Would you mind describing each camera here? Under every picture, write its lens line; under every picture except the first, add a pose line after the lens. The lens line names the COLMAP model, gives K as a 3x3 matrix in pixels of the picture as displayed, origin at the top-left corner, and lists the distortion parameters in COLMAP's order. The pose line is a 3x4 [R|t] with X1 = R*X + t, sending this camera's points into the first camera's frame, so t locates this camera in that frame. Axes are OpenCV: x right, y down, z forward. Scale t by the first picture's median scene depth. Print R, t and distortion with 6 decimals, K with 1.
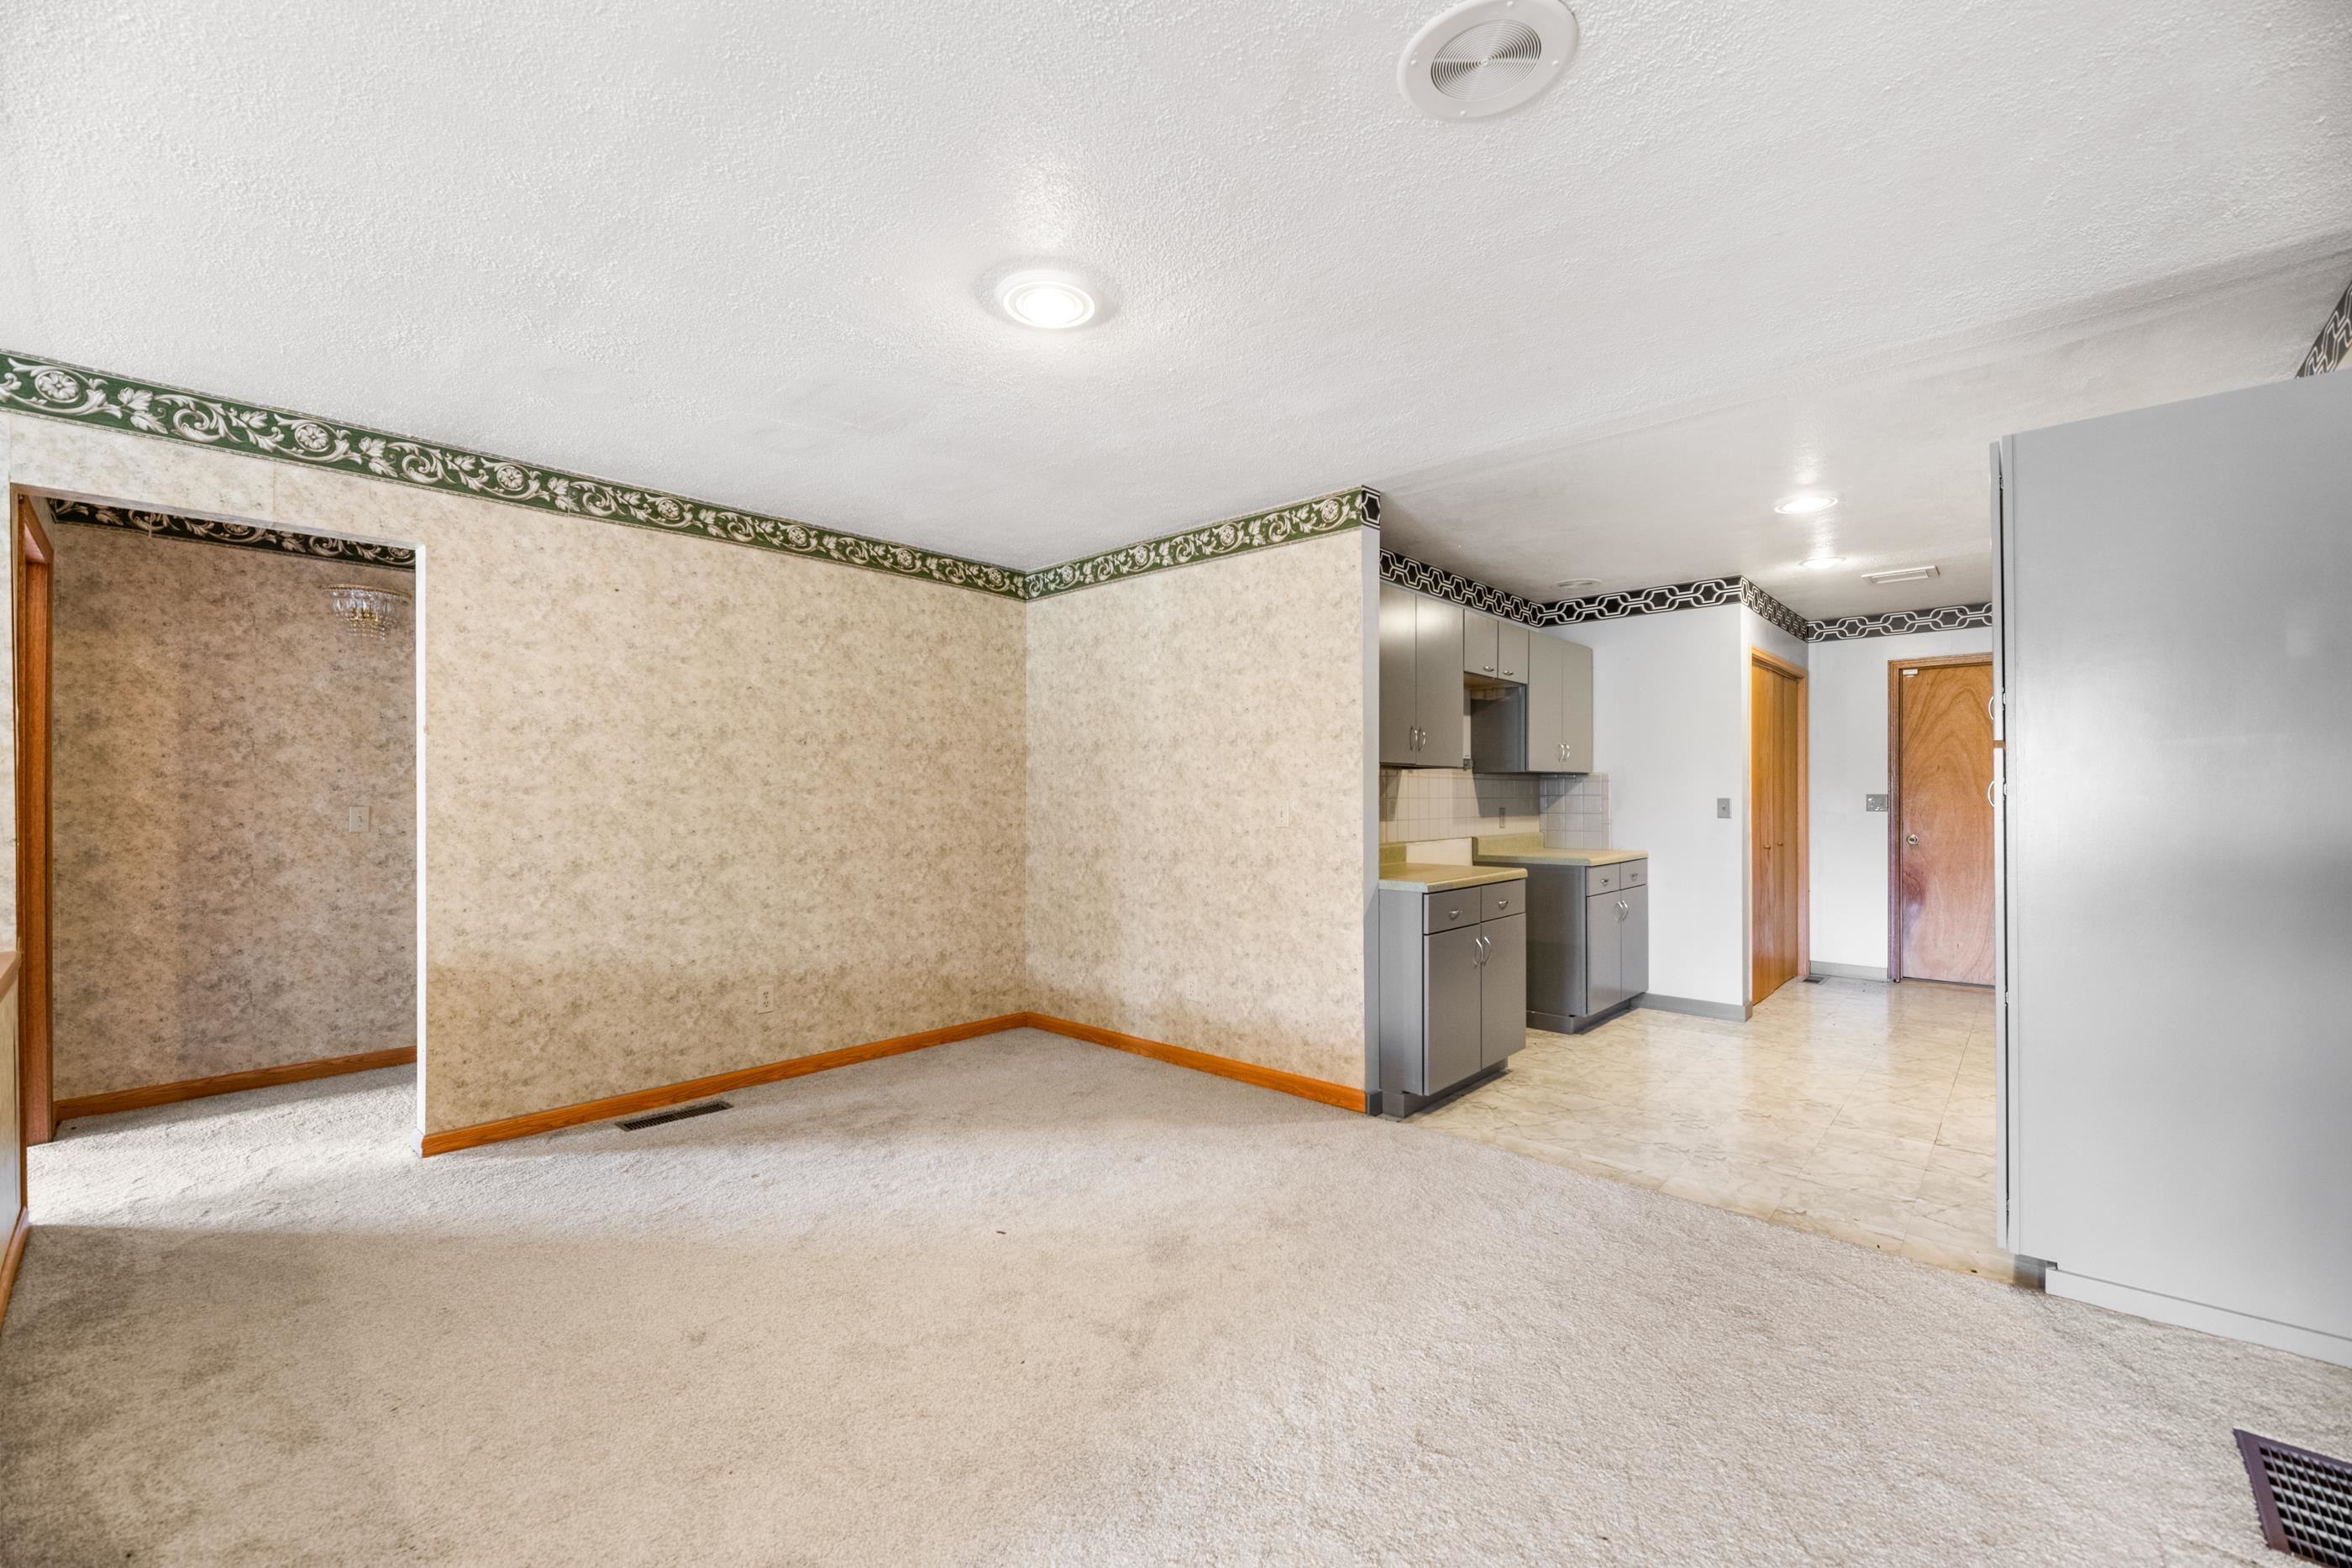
lens RADIAL K [[973.4, 0, 1162.4], [0, 973.4, 808.5], [0, 0, 1]] dist [-0.006147, -0.000344]
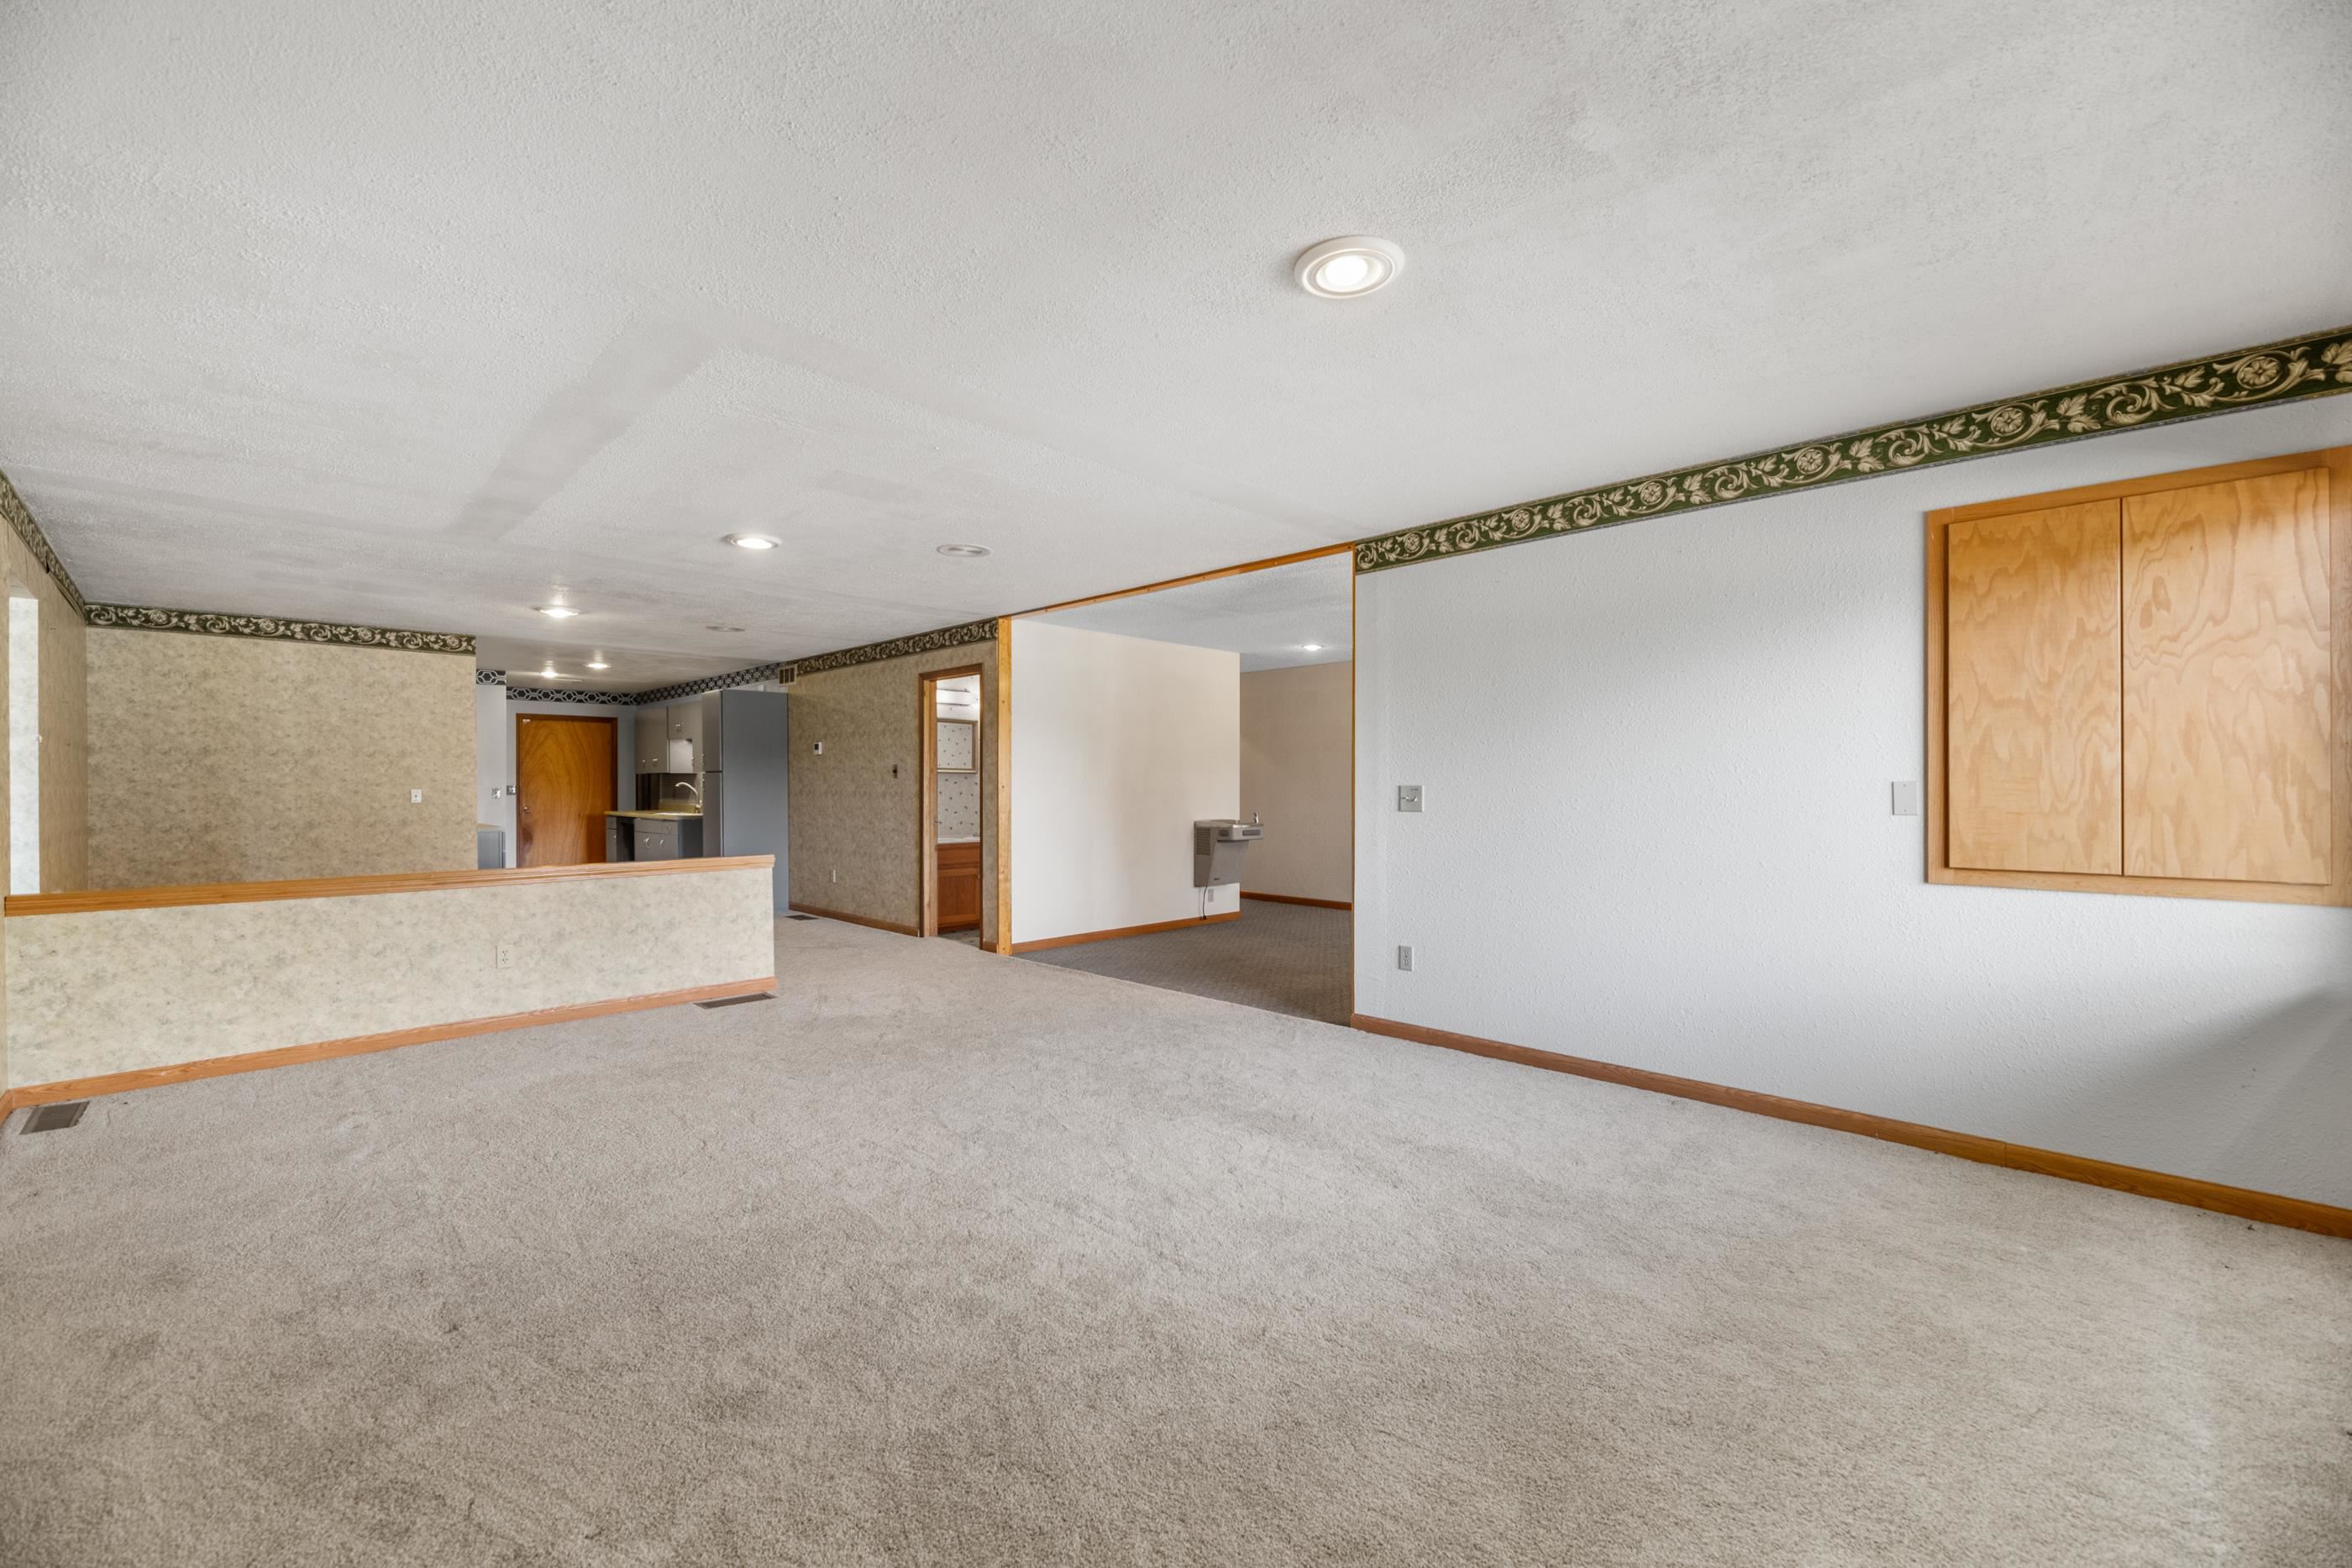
lens RADIAL K [[973.4, 0, 1183.2], [0, 973.4, 790.1], [0, 0, 1]] dist [-0.006147, -0.000344]
pose [[0.028226, -0.003534, 0.999595, -1.648180], [0.009819, 0.999946, 0.003258, 0.001168], [-0.999553, 0.009723, 0.028260, -0.497558]]
